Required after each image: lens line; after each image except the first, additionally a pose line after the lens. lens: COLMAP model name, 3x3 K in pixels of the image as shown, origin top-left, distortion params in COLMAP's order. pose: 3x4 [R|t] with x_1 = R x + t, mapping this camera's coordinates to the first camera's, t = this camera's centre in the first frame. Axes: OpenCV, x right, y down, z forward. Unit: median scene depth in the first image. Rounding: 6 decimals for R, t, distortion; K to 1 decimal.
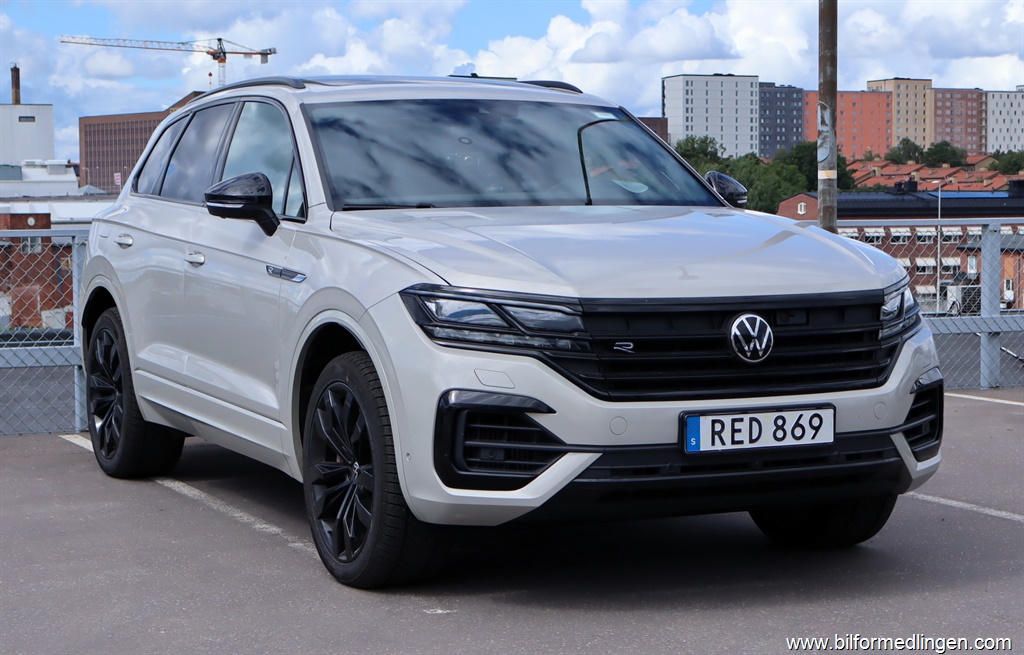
lens RADIAL K [[2176.6, 0, 505.8], [0, 2176.6, 332.9], [0, 0, 1]] dist [-0.086170, 0.000000]
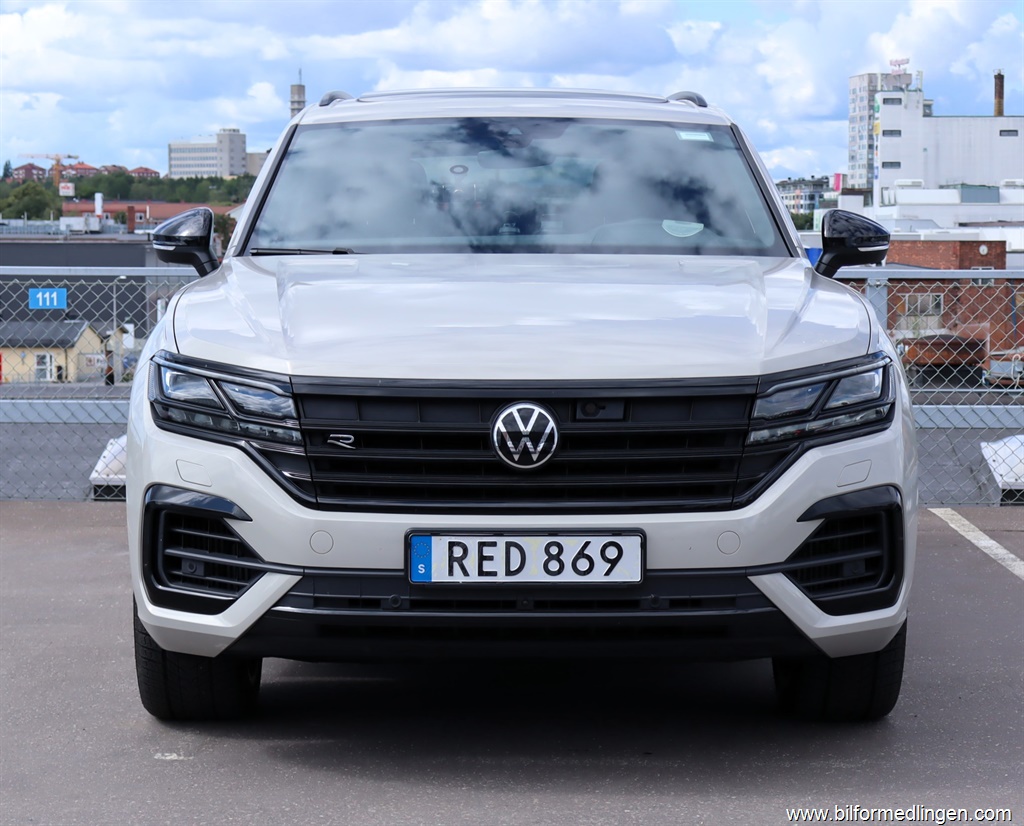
lens RADIAL K [[2488.3, 0, 513.0], [0, 2488.3, 410.9], [0, 0, 1]] dist [-0.150783, 0.000000]
pose [[0.908603, 0.039487, -0.415790, 0.456433], [-0.033699, 0.999206, 0.021252, -0.023850], [0.416299, -0.005298, 0.909212, 0.213966]]
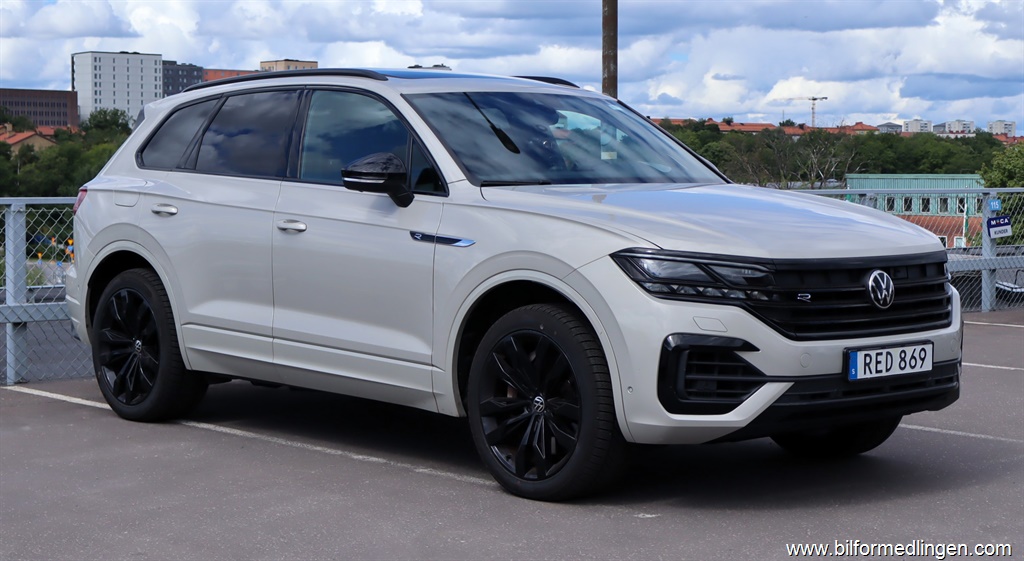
lens RADIAL K [[1963.1, 0, 509.7], [0, 1963.1, 279.3], [0, 0, 1]] dist [0.075442, 0.000000]
pose [[0.955455, -0.009267, 0.294992, -0.424920], [0.010608, 0.999939, -0.002945, -0.002317], [-0.294947, 0.005943, 0.955495, -0.034085]]
